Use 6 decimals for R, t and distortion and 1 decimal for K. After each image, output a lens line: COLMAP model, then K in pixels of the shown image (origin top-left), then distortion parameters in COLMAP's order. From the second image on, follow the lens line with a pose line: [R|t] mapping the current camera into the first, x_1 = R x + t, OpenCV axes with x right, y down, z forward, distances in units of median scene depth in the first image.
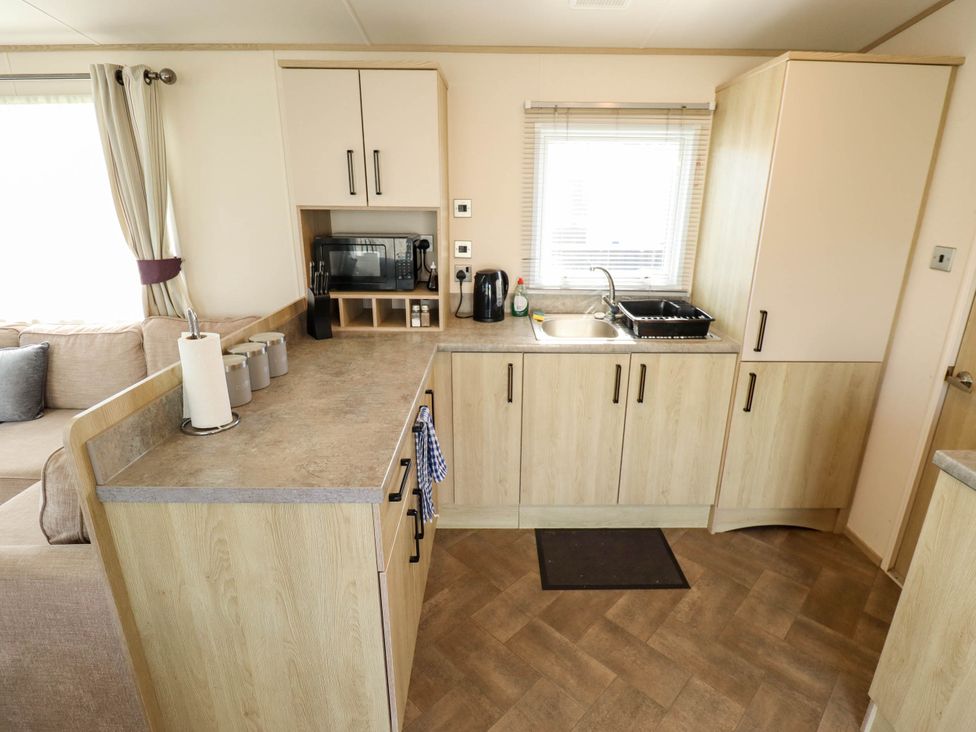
lens RADIAL K [[515.2, 0, 498.4], [0, 515.2, 359.5], [0, 0, 1]] dist [-0.006364, -0.002709]
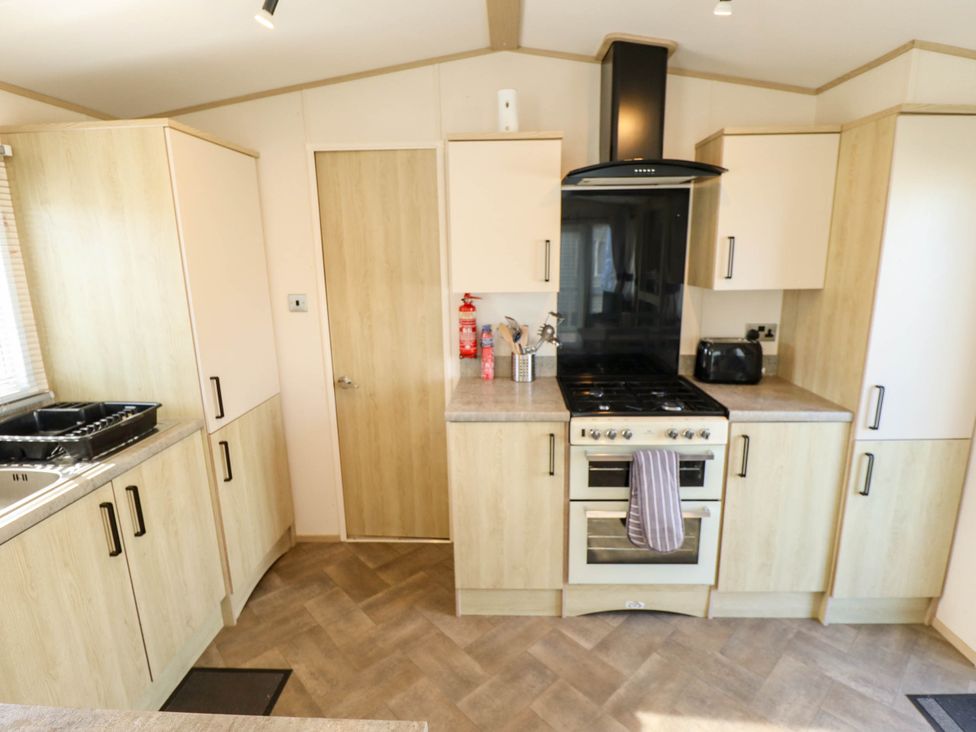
lens RADIAL K [[515.2, 0, 495.5], [0, 515.2, 364.1], [0, 0, 1]] dist [-0.006364, -0.002709]
pose [[0.041560, -0.226182, 0.973198, -0.421243], [0.321308, 0.925324, 0.201334, -0.148378], [-0.946062, 0.304329, 0.111130, 0.402910]]
